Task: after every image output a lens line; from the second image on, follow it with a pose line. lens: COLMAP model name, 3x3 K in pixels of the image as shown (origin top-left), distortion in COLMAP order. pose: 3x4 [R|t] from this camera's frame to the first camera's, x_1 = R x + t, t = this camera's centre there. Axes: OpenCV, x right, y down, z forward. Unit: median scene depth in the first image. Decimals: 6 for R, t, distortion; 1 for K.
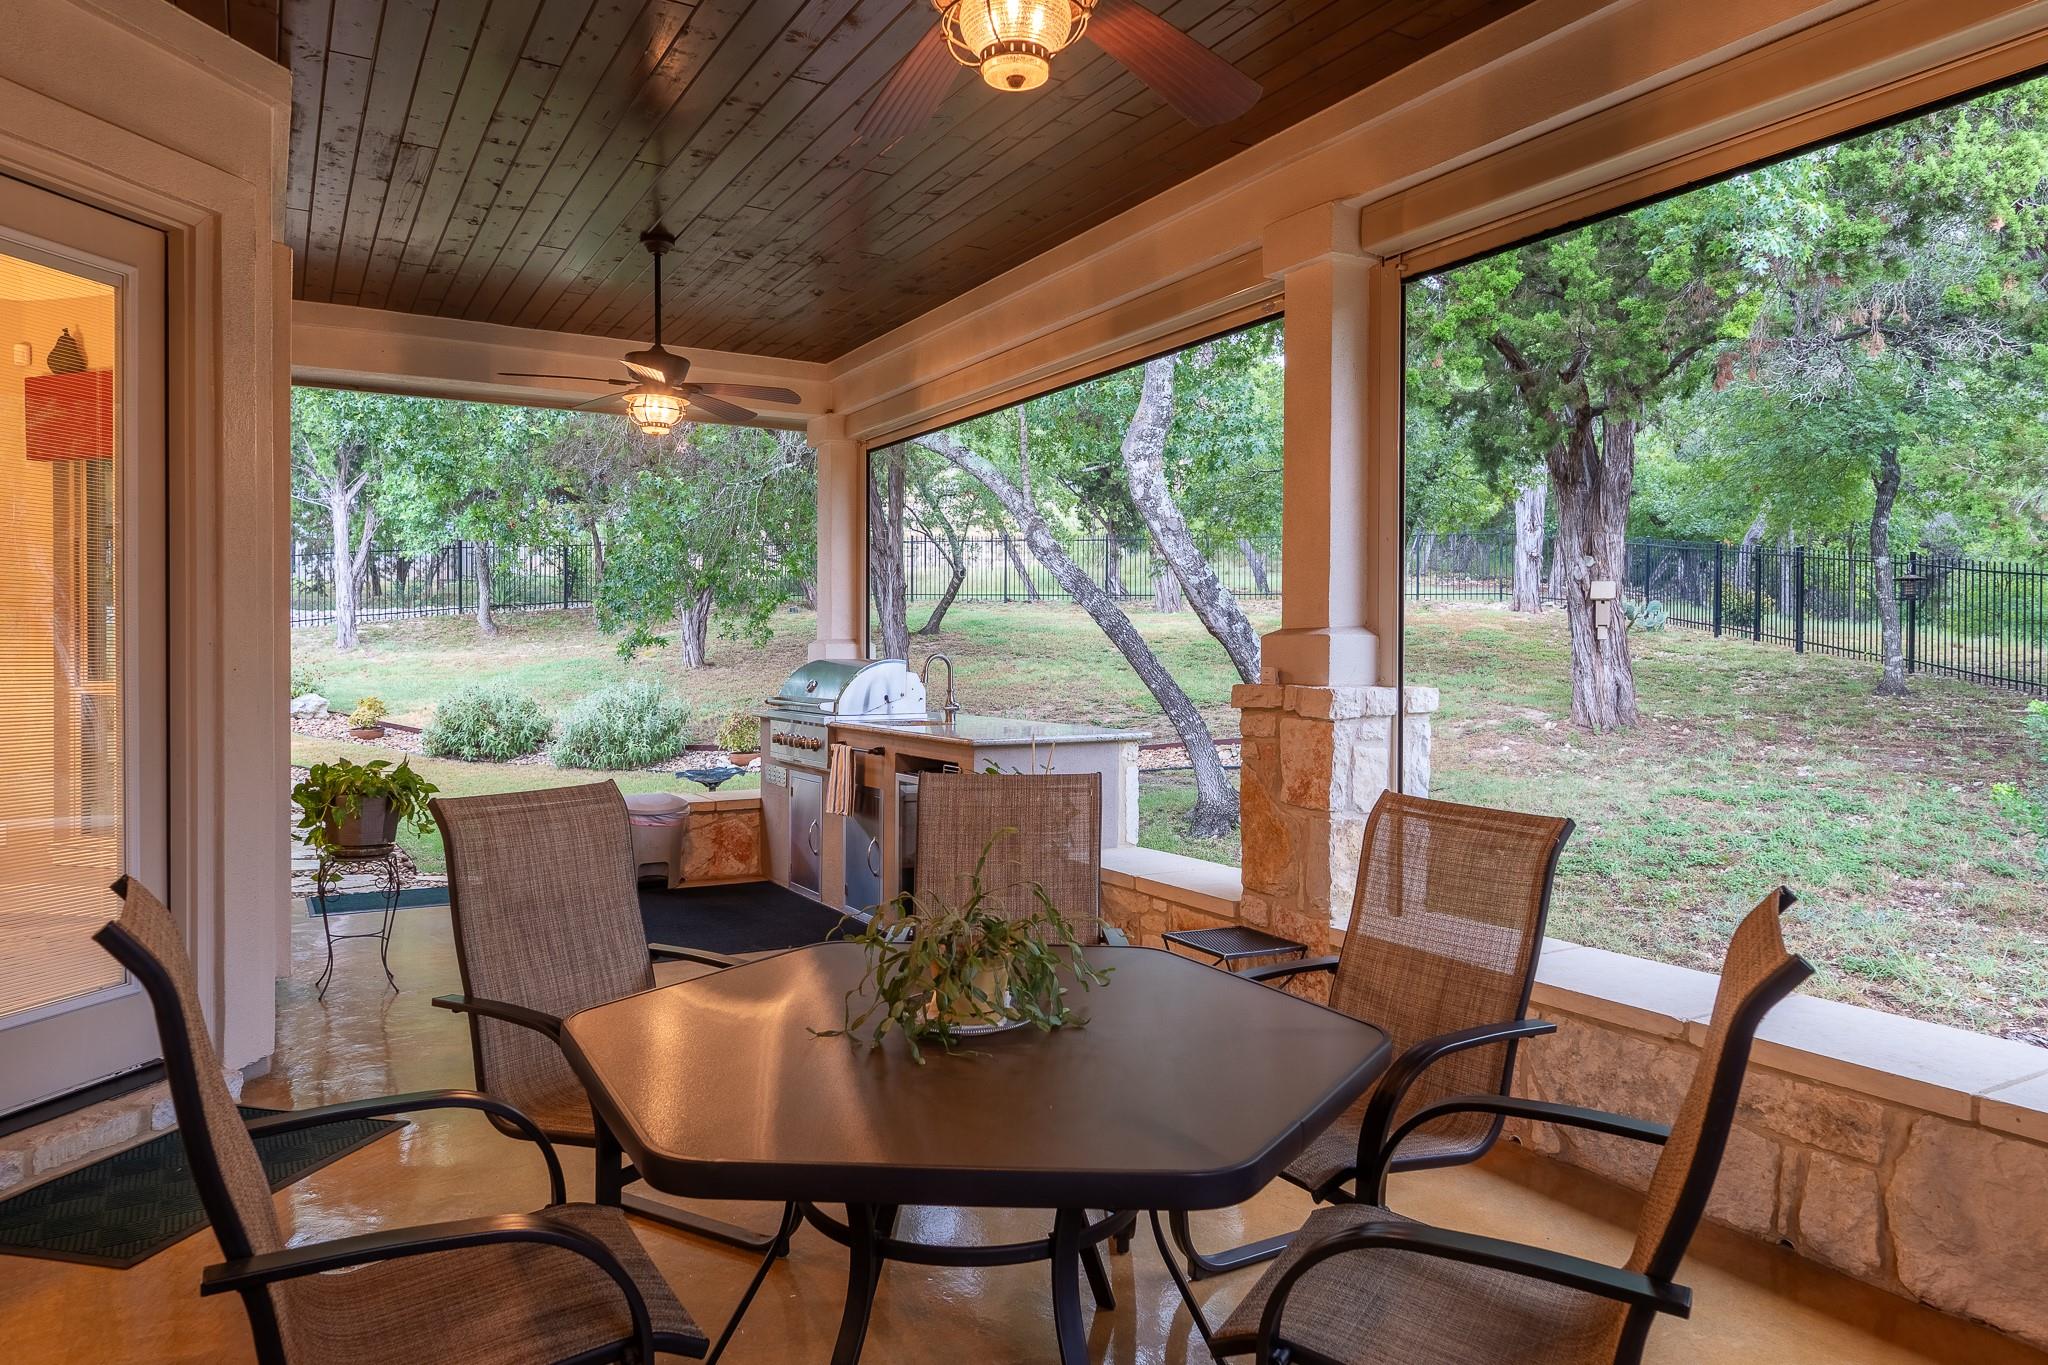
lens RADIAL K [[1325.8, 0, 1012.8], [0, 1325.8, 678.7], [0, 0, 1]] dist [0.002389, -0.010219]
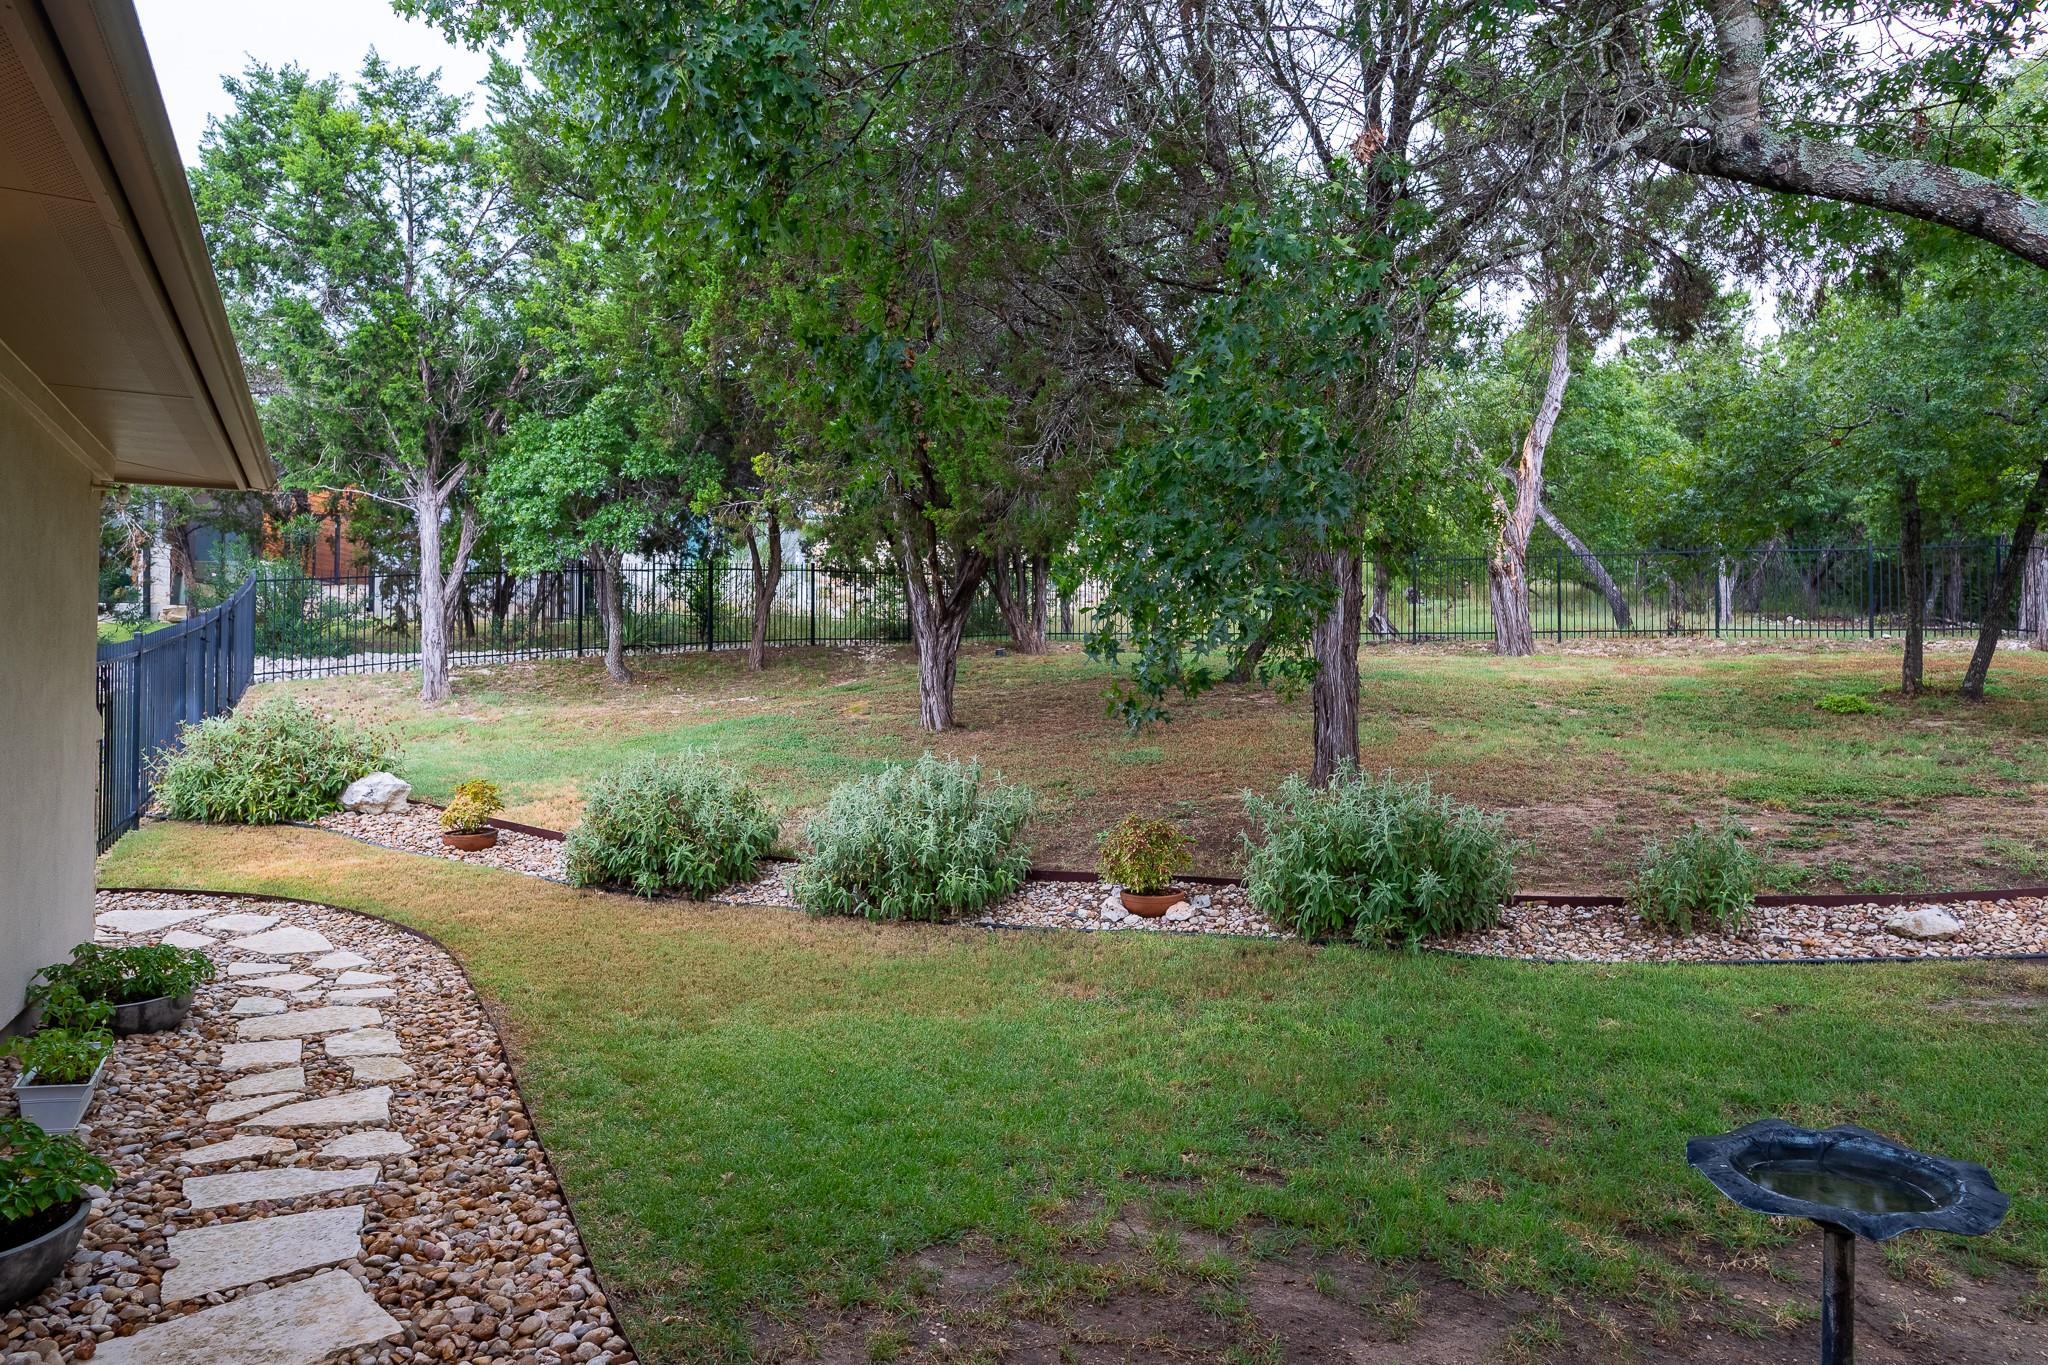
lens RADIAL K [[1325.8, 0, 1023.6], [0, 1325.8, 688.6], [0, 0, 1]] dist [0.002389, -0.010219]
pose [[0.999063, 0.000965, -0.043279, -0.228707], [-0.002419, 0.999434, -0.033539, -0.009324], [0.043222, 0.033612, 0.998500, 0.443133]]
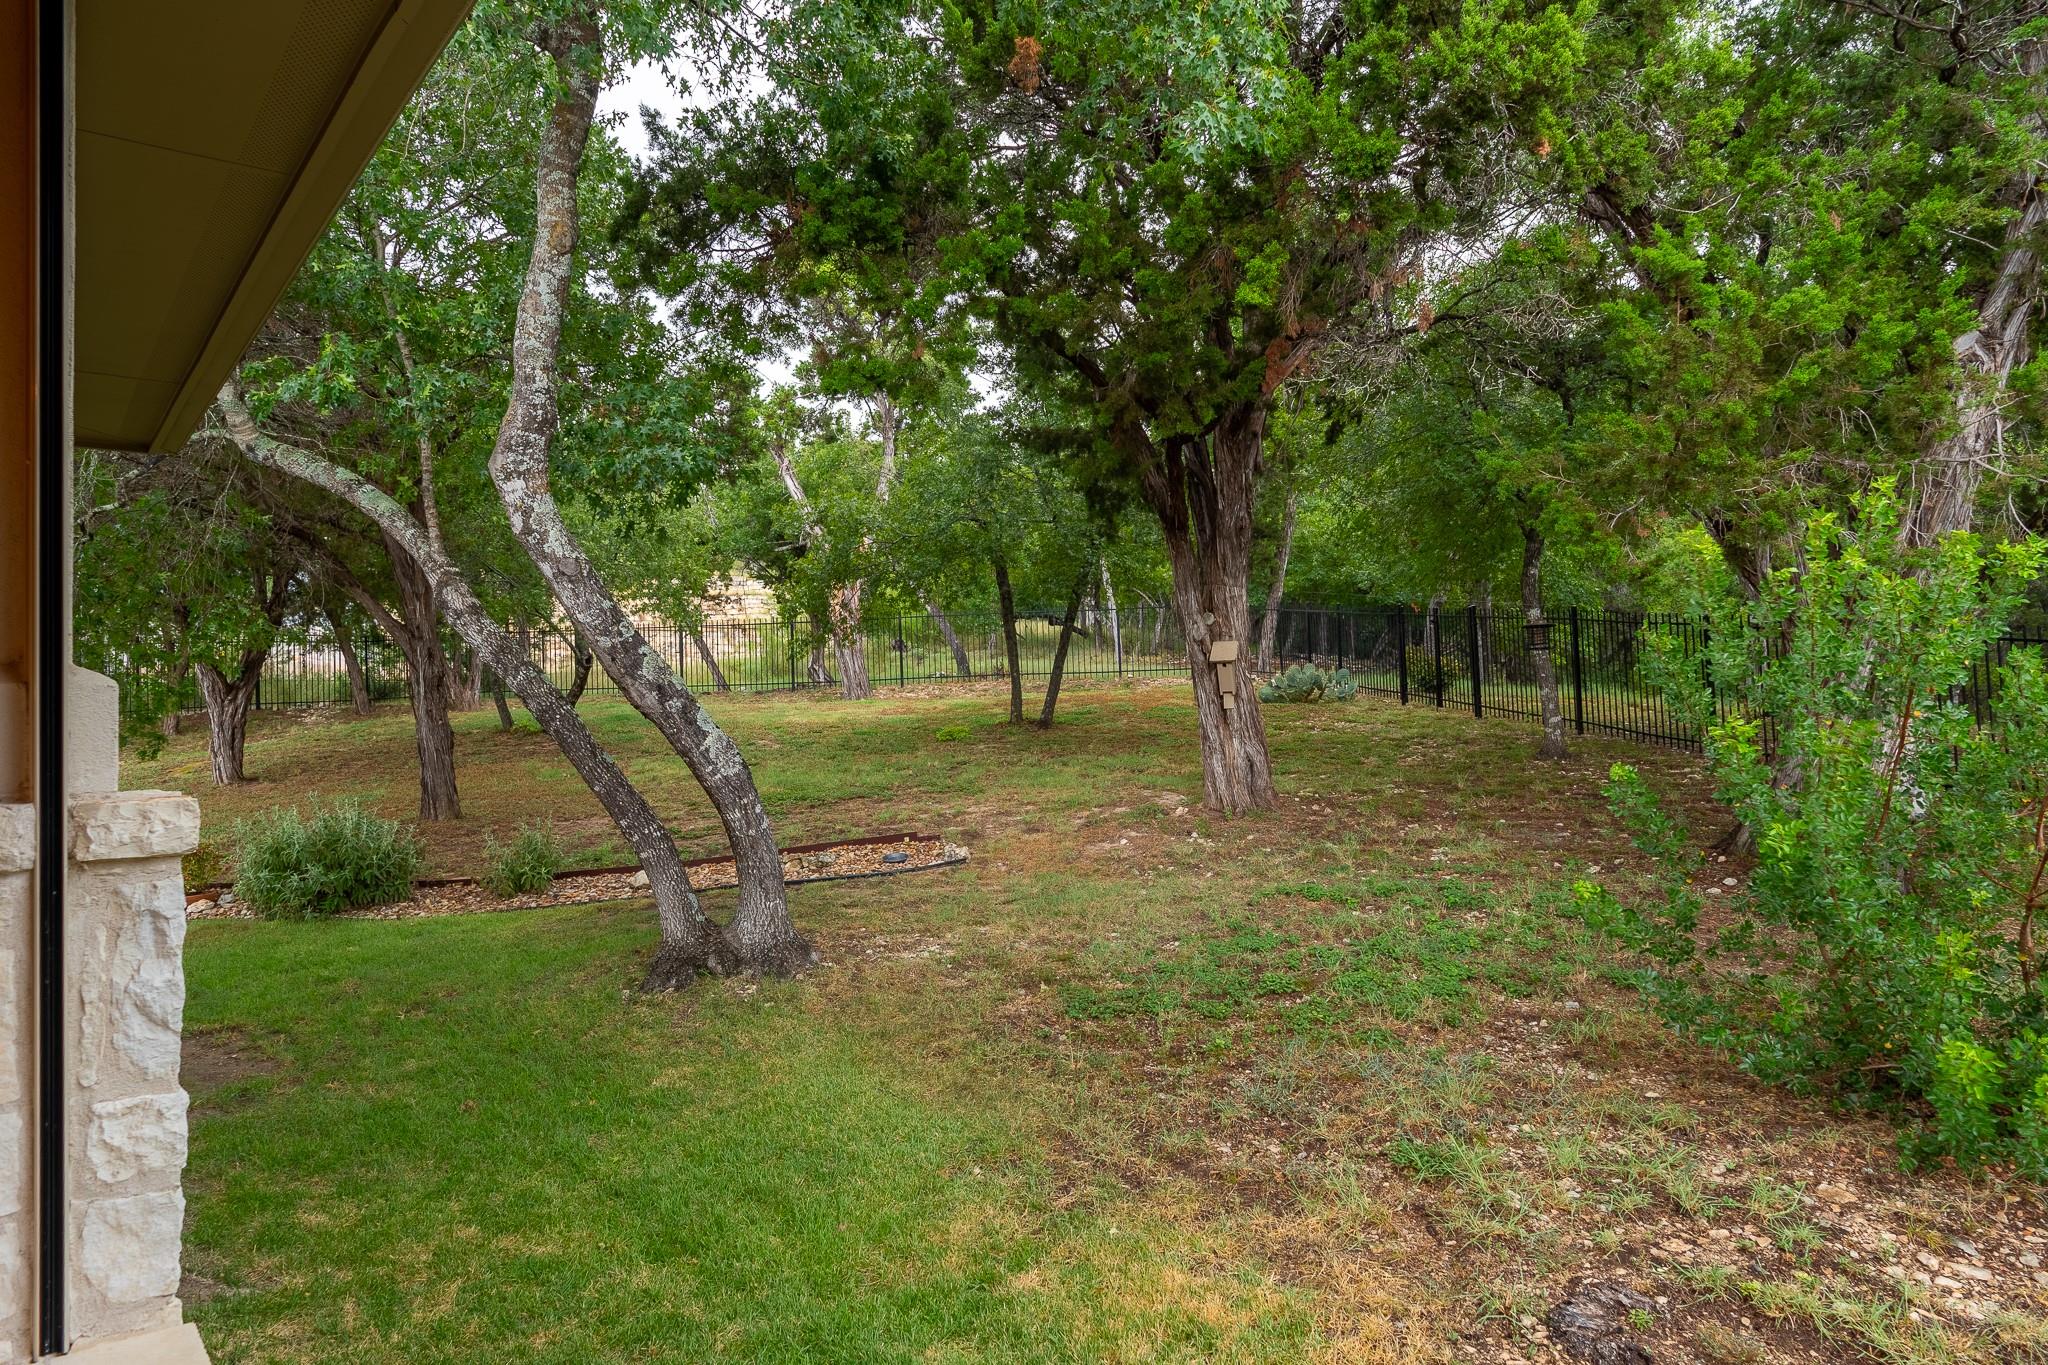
lens RADIAL K [[1325.8, 0, 1025.0], [0, 1325.8, 678.3], [0, 0, 1]] dist [0.002389, -0.010219]
pose [[0.985929, -0.030240, 0.164407, 0.153130], [0.041688, 0.996907, -0.066629, 0.002389], [-0.161884, 0.072546, 0.984140, 0.152571]]
